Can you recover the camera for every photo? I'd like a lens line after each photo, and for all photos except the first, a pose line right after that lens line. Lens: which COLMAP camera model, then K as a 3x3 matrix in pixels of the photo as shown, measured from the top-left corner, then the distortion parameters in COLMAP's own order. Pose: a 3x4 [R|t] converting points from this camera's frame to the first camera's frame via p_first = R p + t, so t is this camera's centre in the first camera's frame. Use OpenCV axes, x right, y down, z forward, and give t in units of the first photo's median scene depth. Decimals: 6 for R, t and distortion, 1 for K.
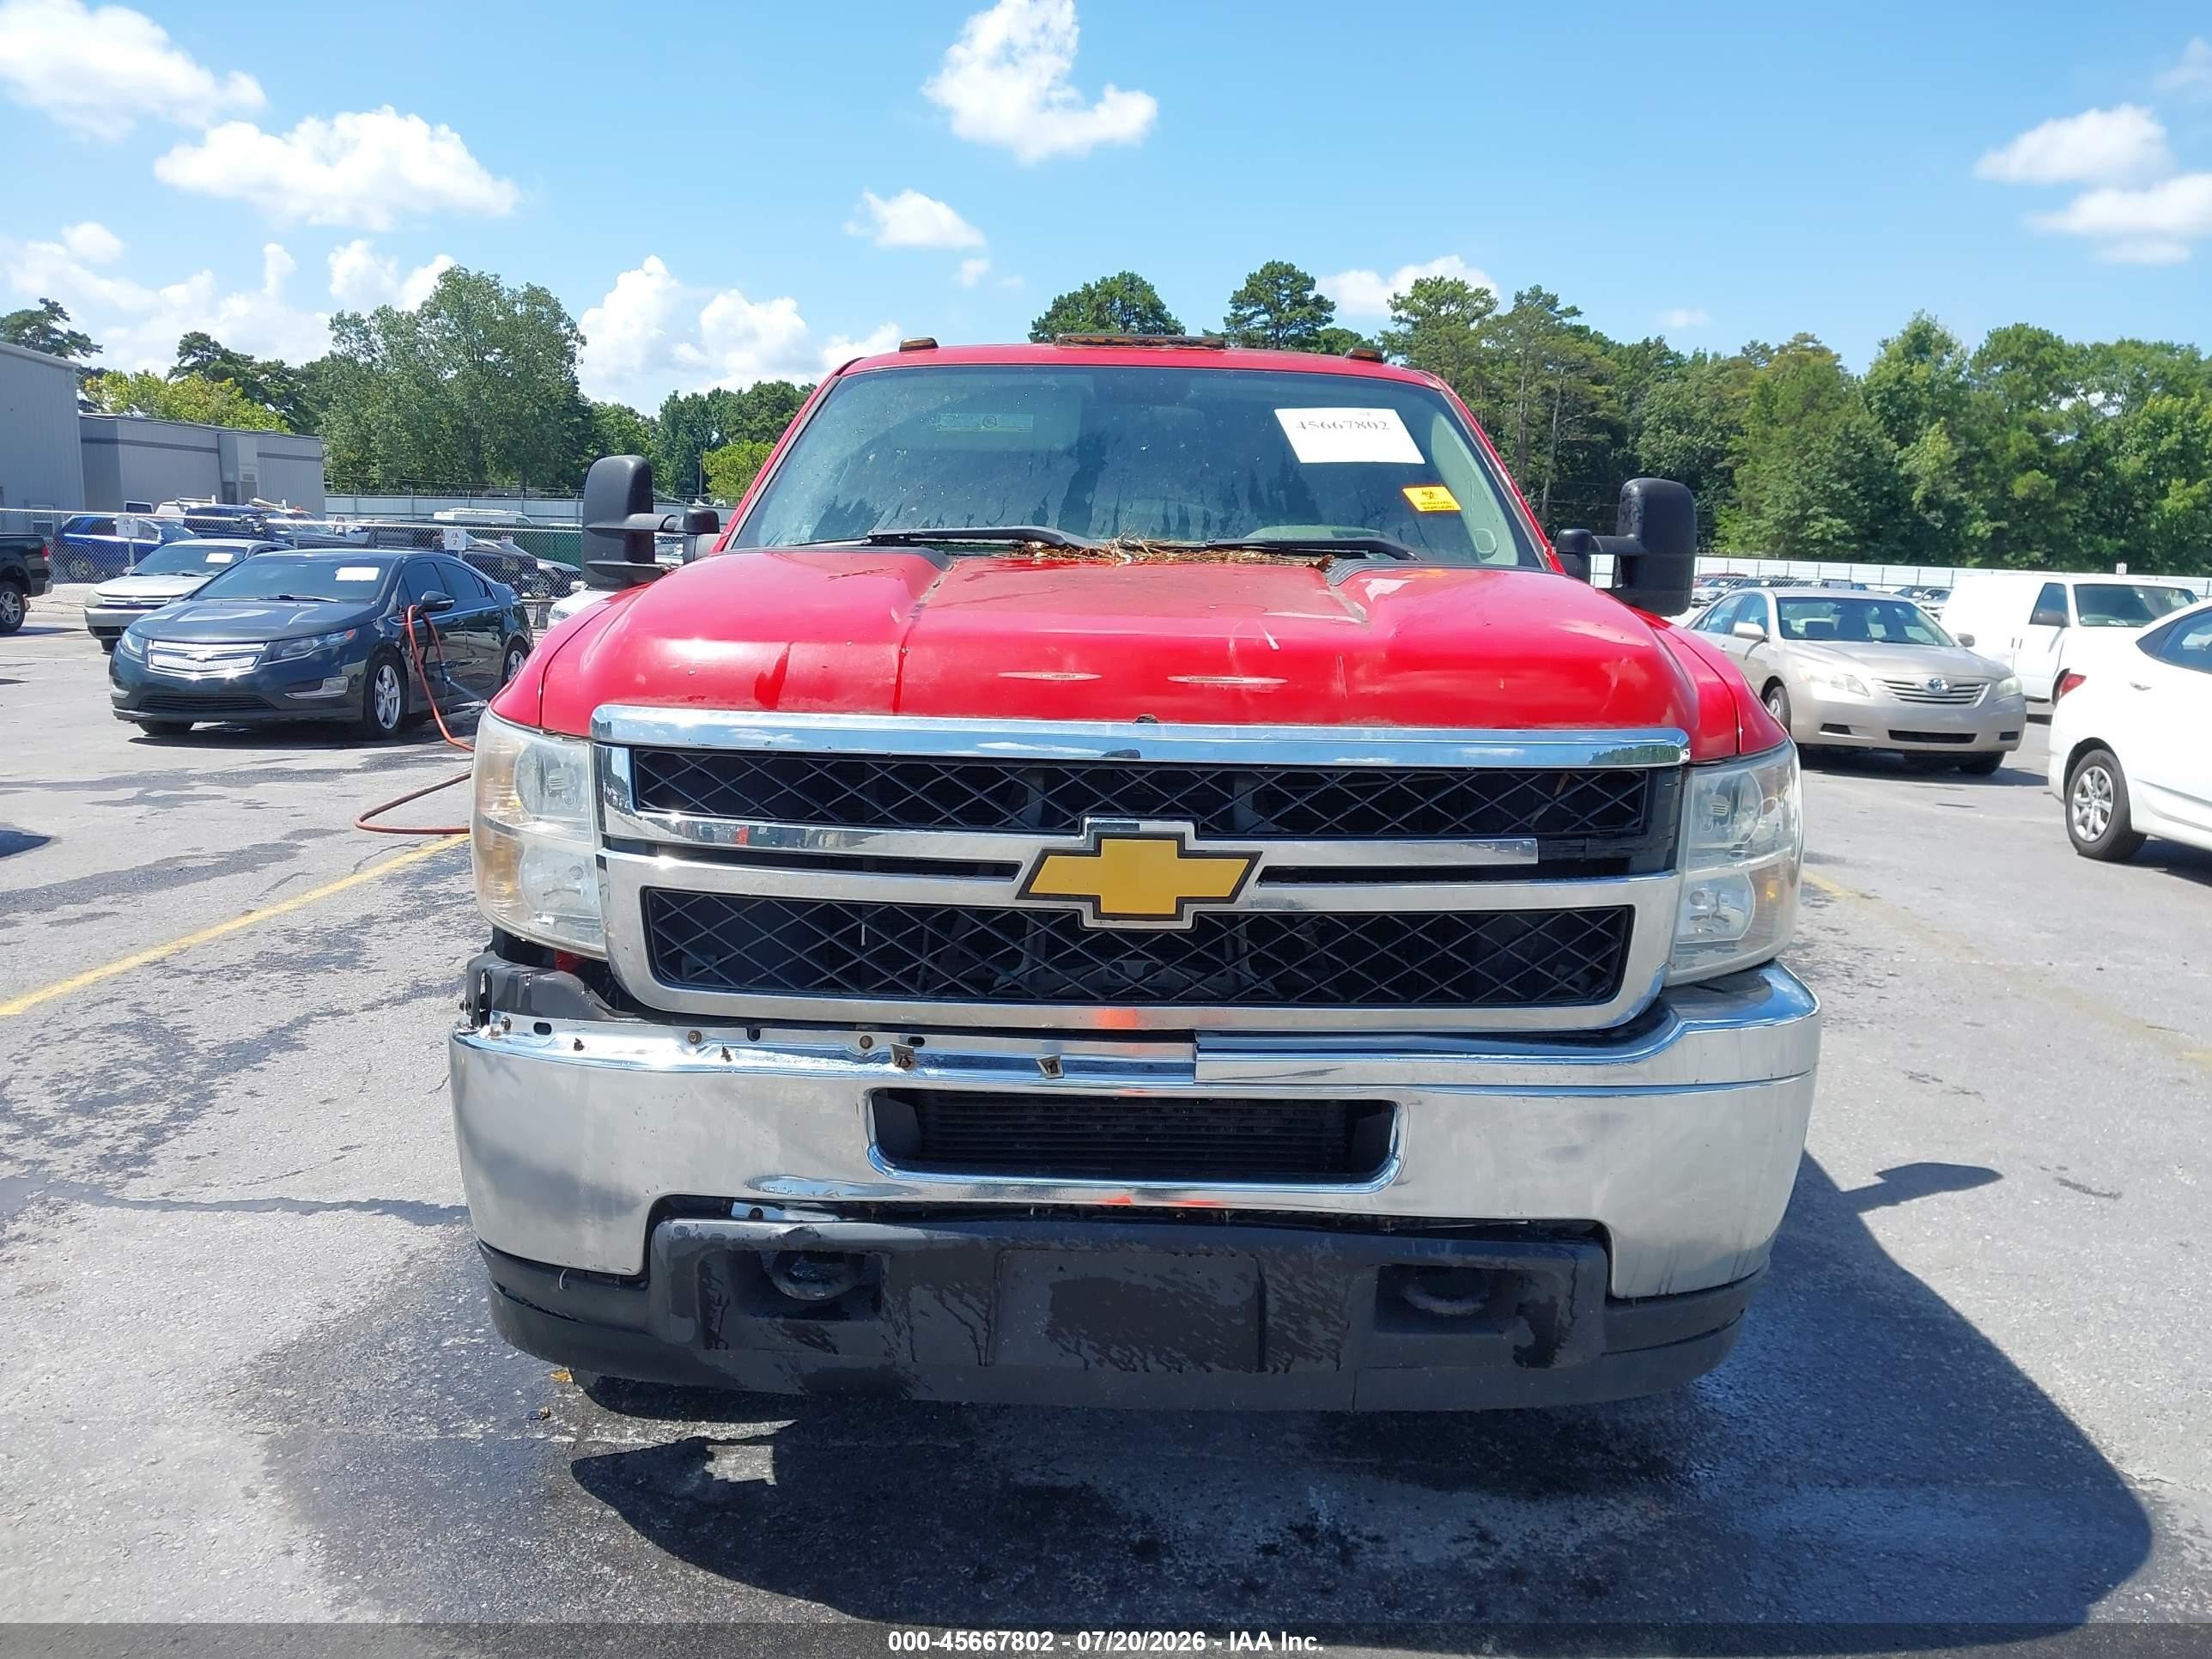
lens RADIAL K [[1748.3, 0, 1119.0], [0, 1748.3, 817.9], [0, 0, 1]] dist [0.009832, -0.007650]
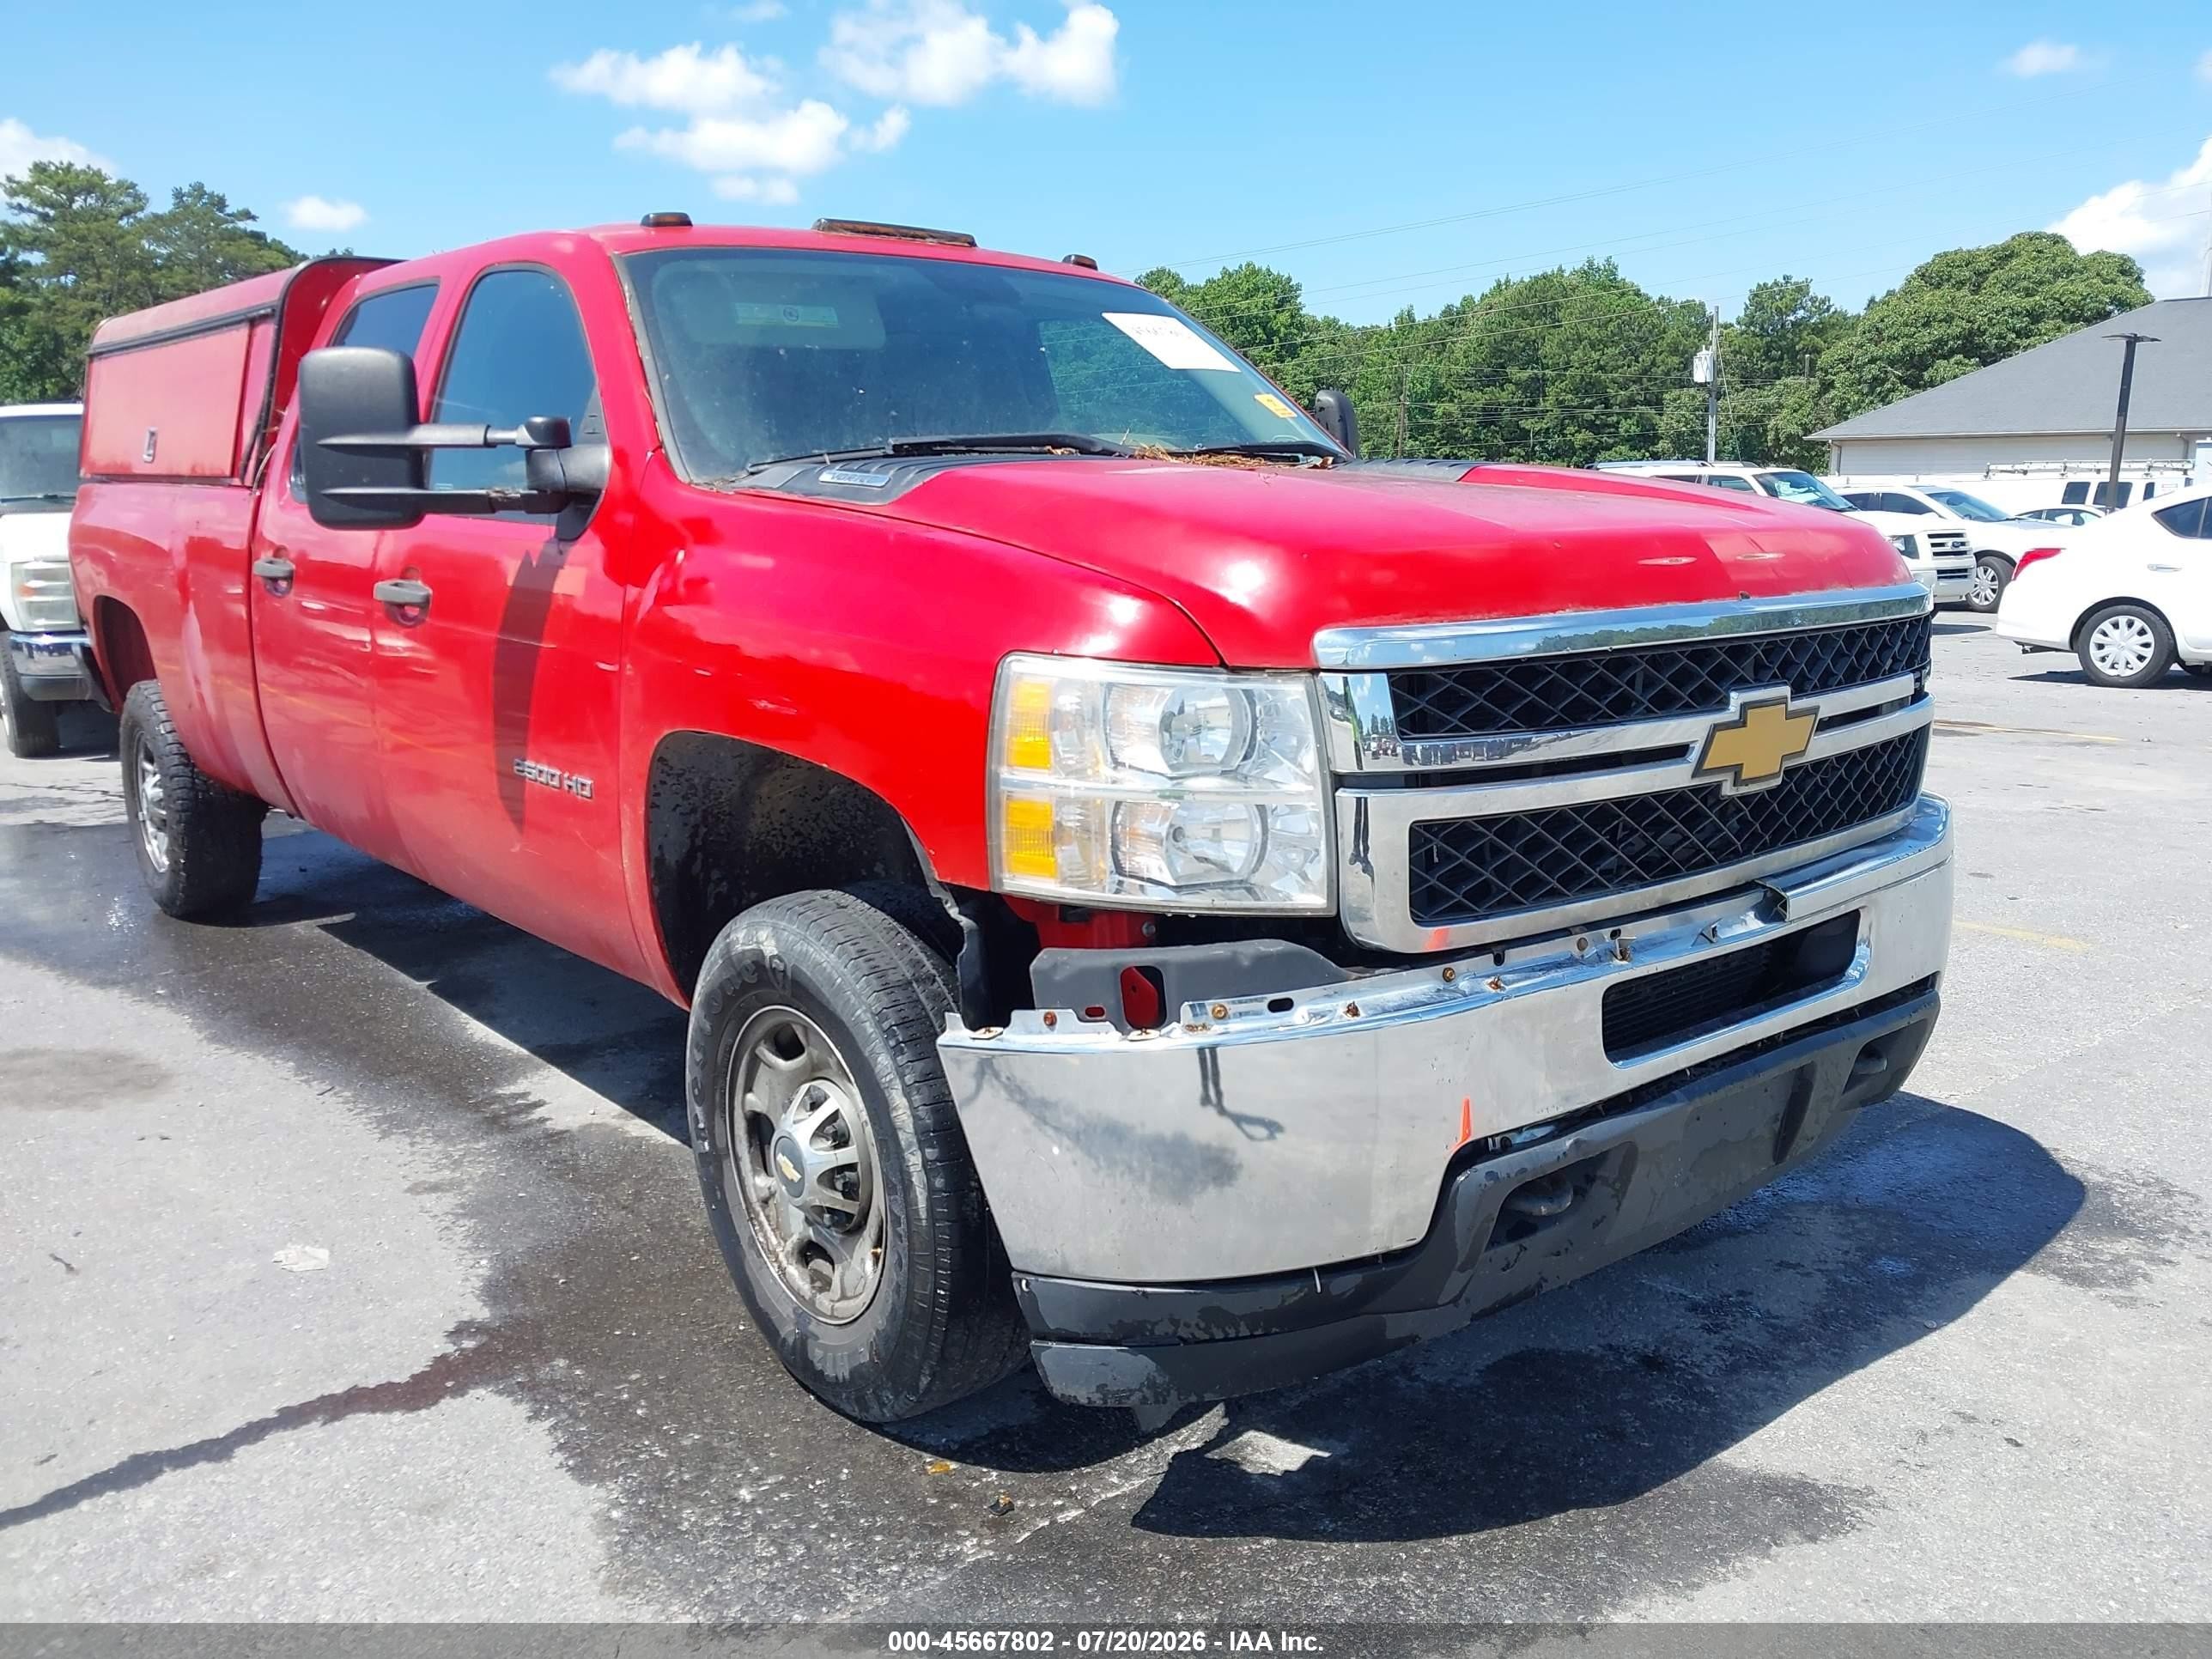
lens RADIAL K [[1748.3, 0, 1128.8], [0, 1748.3, 826.7], [0, 0, 1]] dist [0.009832, -0.007650]
pose [[0.753192, -0.144412, 0.641753, -0.925873], [0.115385, 0.989483, 0.087238, -0.051234], [-0.647602, 0.008342, 0.761933, 0.393871]]
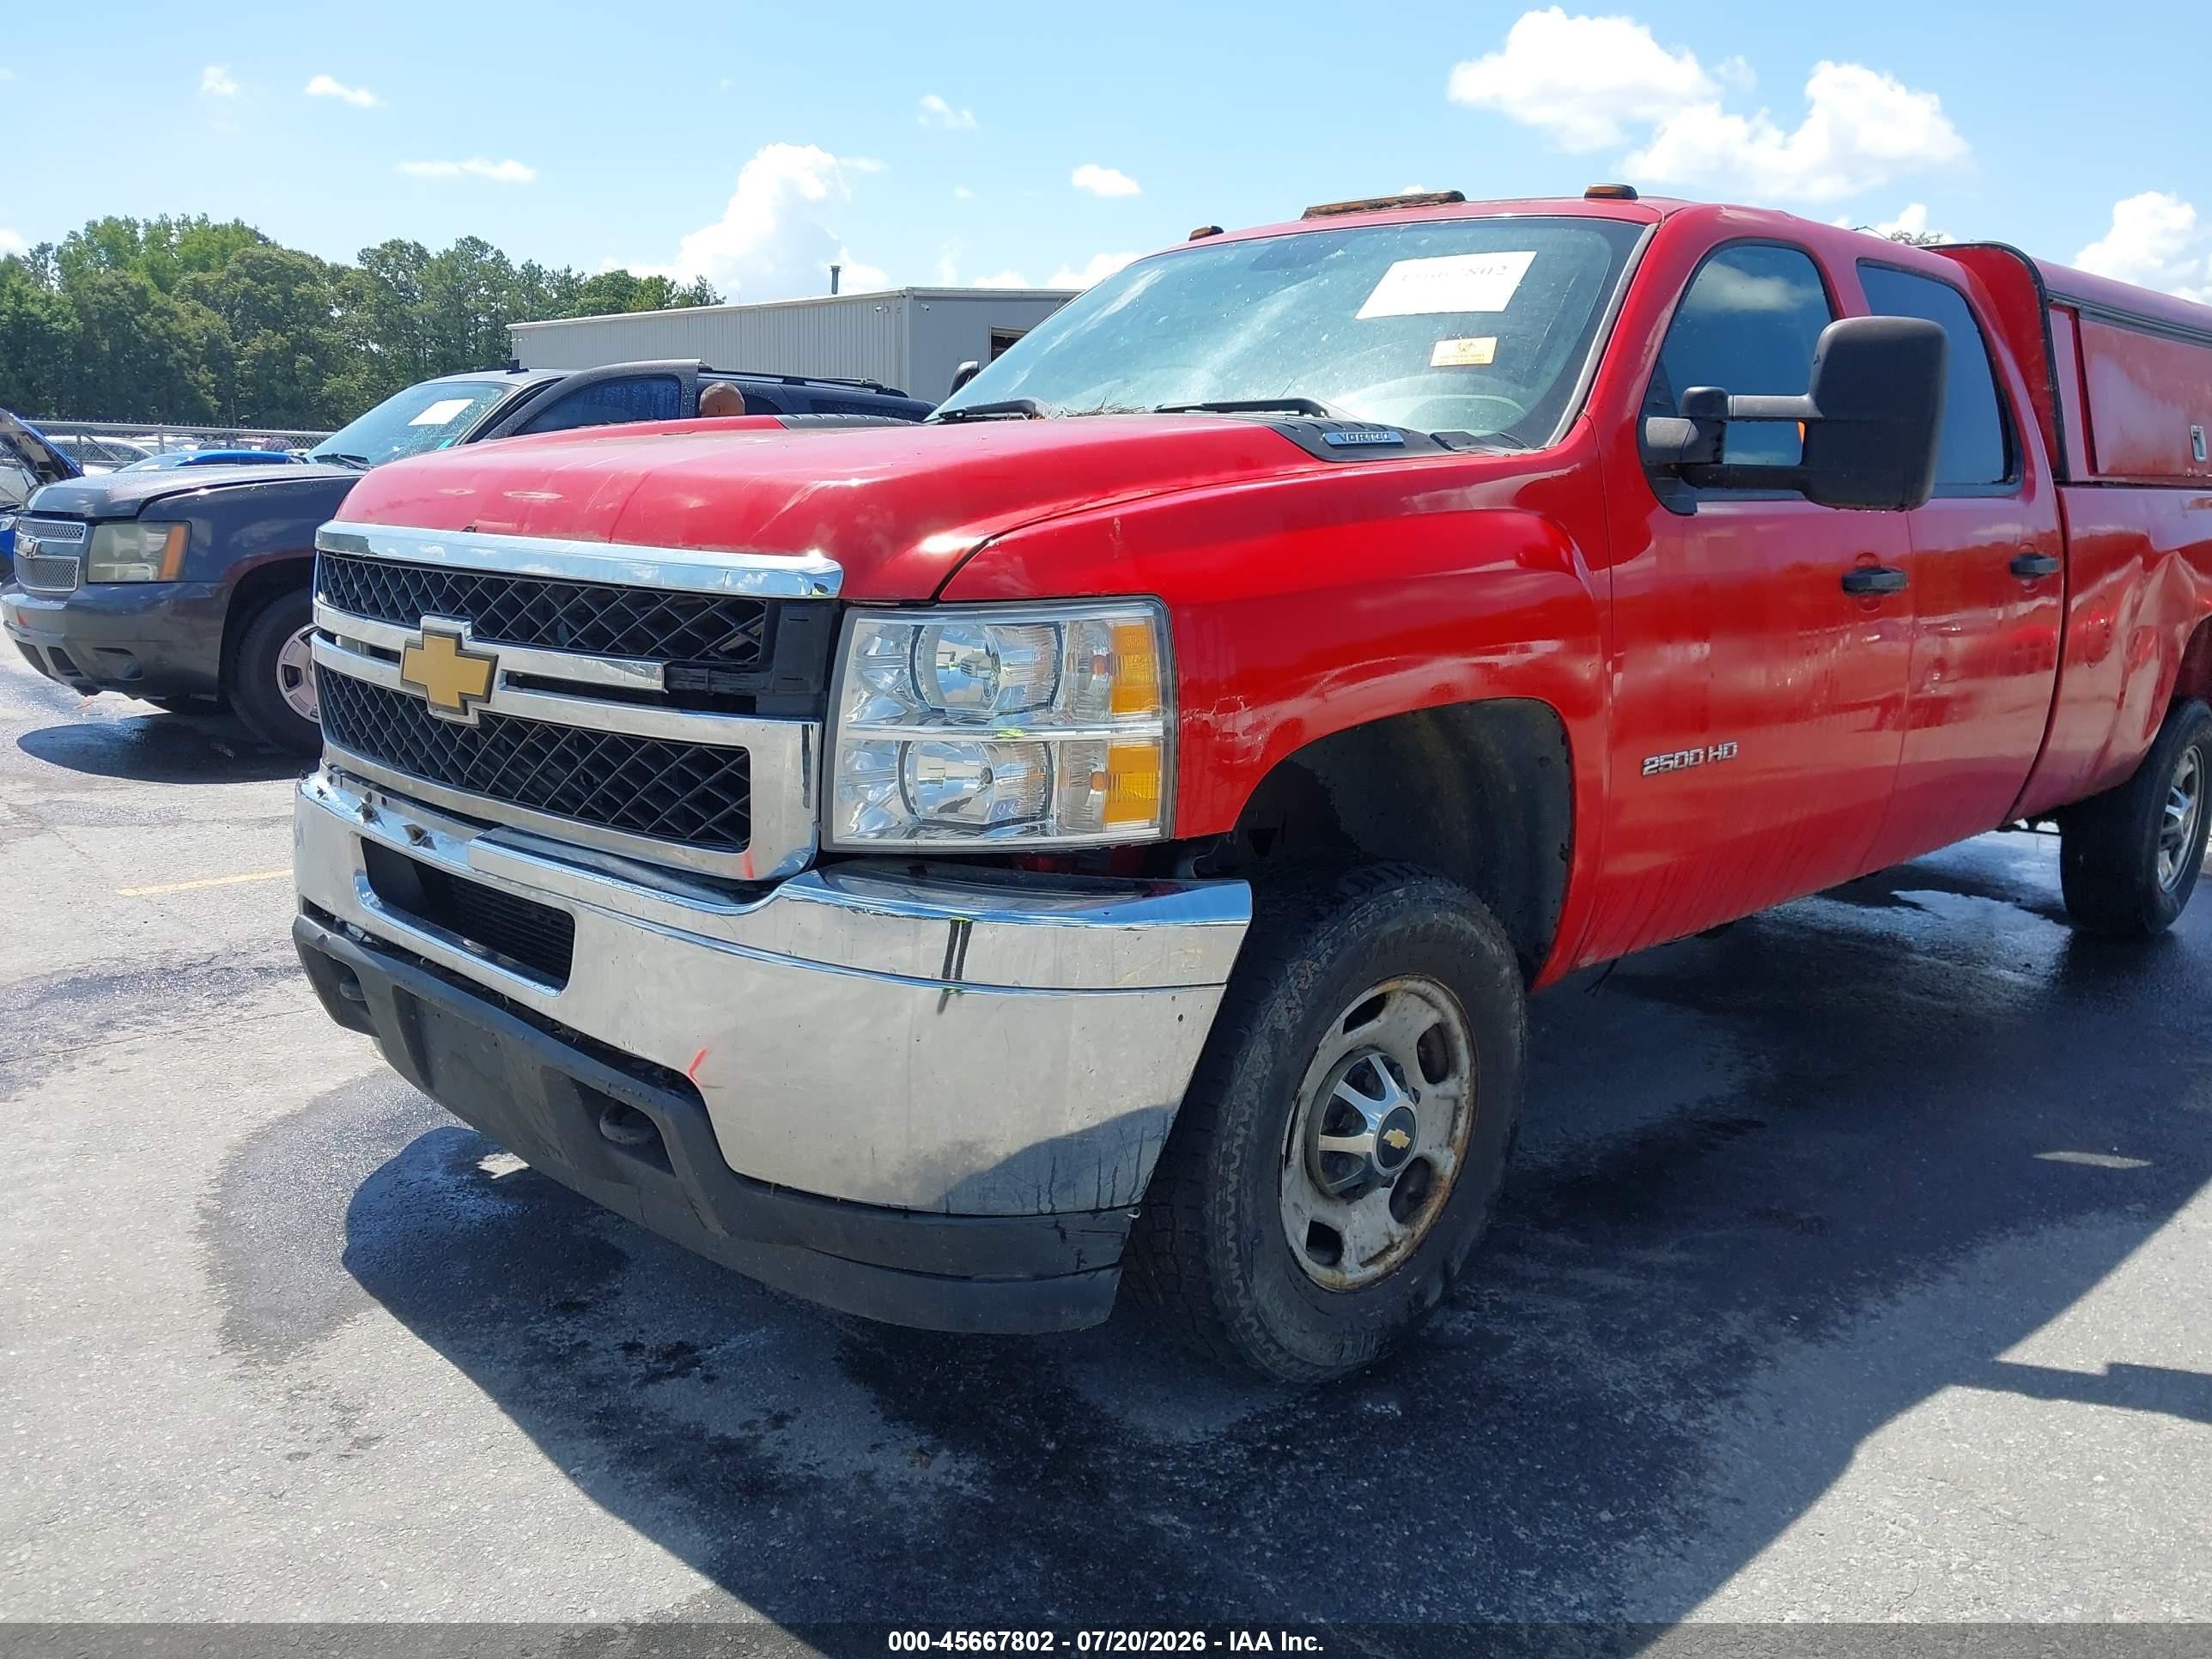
lens RADIAL K [[1710.0, 0, 1111.9], [0, 1710.0, 848.1], [0, 0, 1]] dist [0.062056, -0.083553]
pose [[0.718404, 0.141072, -0.681171, 1.002190], [-0.118500, 0.989726, 0.079997, 0.006799], [0.685458, 0.023249, 0.727741, 0.461384]]
